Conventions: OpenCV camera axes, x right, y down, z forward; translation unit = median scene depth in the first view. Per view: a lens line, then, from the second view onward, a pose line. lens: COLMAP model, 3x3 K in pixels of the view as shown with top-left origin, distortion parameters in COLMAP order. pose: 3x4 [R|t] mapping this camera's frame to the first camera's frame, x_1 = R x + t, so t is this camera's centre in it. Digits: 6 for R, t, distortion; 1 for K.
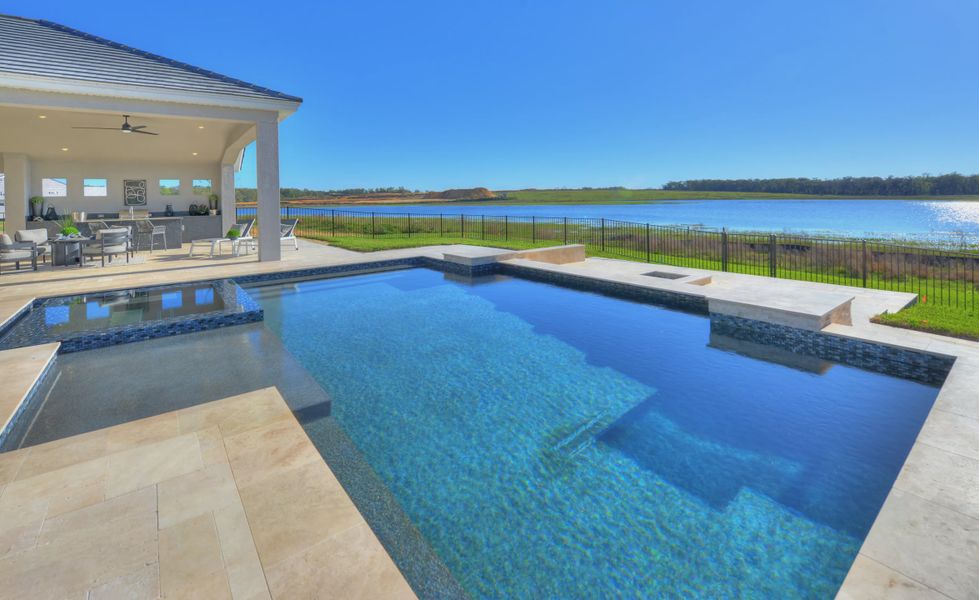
lens RADIAL K [[425.9, 0, 502.6], [0, 425.9, 201.0], [0, 0, 1]] dist [-0.003485, -0.001673]
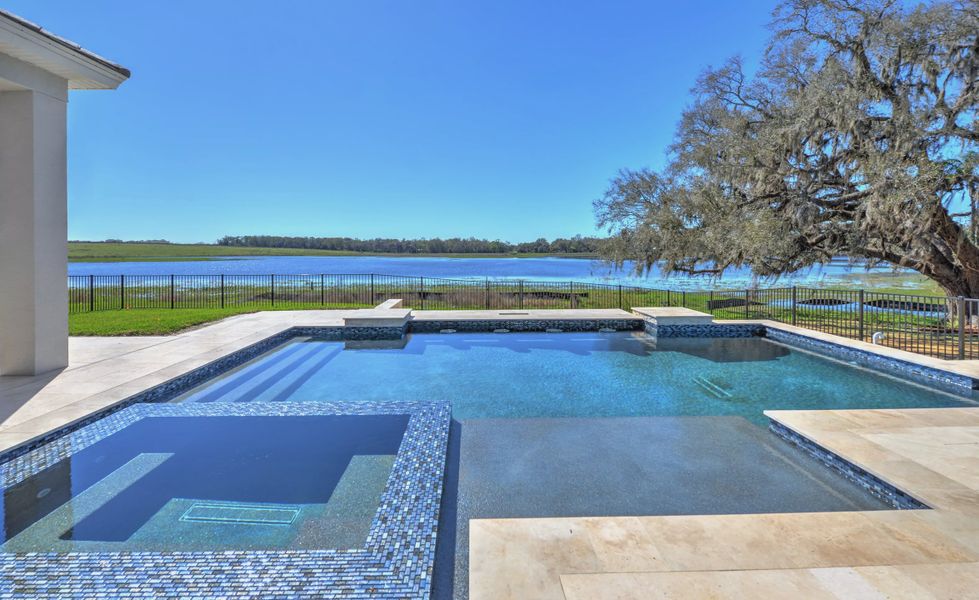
lens RADIAL K [[425.9, 0, 477.7], [0, 425.9, 255.6], [0, 0, 1]] dist [-0.003485, -0.001673]
pose [[0.611668, 0.005521, 0.791096, -0.529977], [-0.002126, 0.999984, -0.005336, 0.005076], [-0.791112, 0.001582, 0.611669, 0.246362]]
